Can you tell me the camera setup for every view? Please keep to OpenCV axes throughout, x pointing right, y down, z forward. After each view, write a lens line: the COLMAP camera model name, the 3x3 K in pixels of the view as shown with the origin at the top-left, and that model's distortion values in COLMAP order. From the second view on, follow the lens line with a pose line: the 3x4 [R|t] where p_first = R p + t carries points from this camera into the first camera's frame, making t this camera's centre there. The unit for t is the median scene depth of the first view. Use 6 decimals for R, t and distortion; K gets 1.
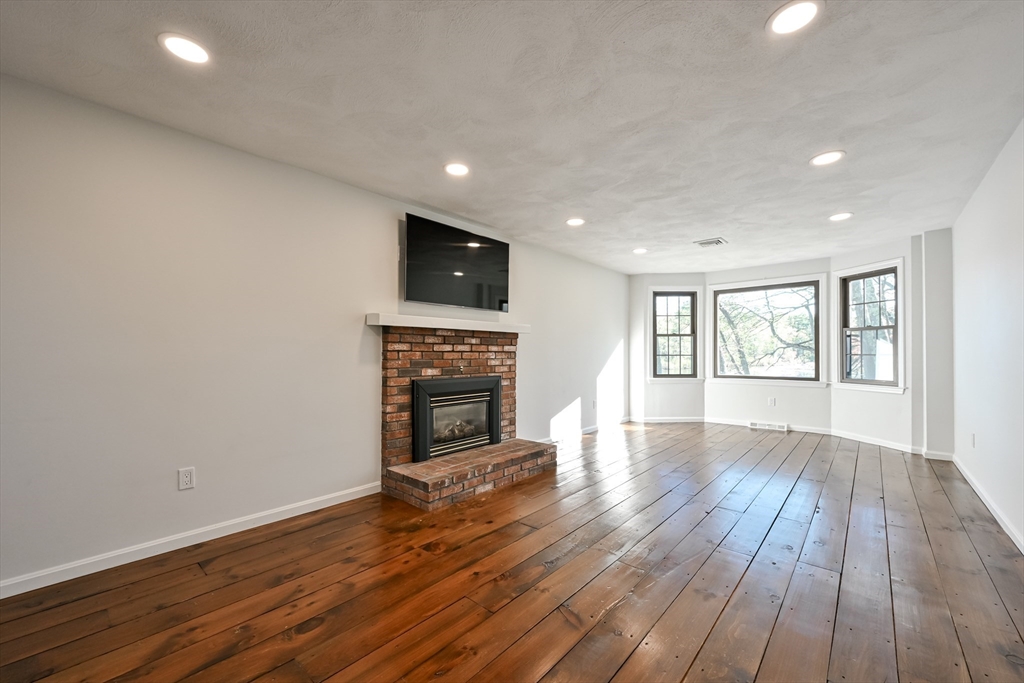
lens RADIAL K [[409.8, 0, 507.8], [0, 409.8, 349.3], [0, 0, 1]] dist [-0.001801, -0.000823]
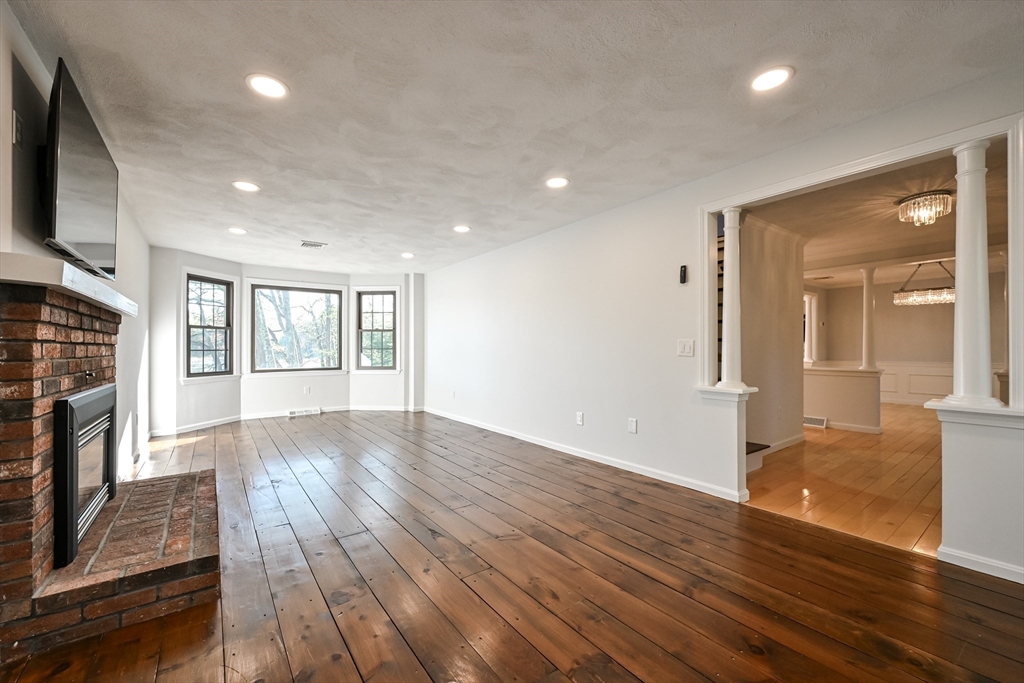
lens RADIAL K [[409.8, 0, 509.2], [0, 409.8, 343.2], [0, 0, 1]] dist [-0.001801, -0.000823]
pose [[0.193733, 0.011571, 0.980986, -0.413283], [-0.006623, 0.999923, -0.010486, 0.005439], [-0.981032, -0.004466, 0.193795, 0.254163]]
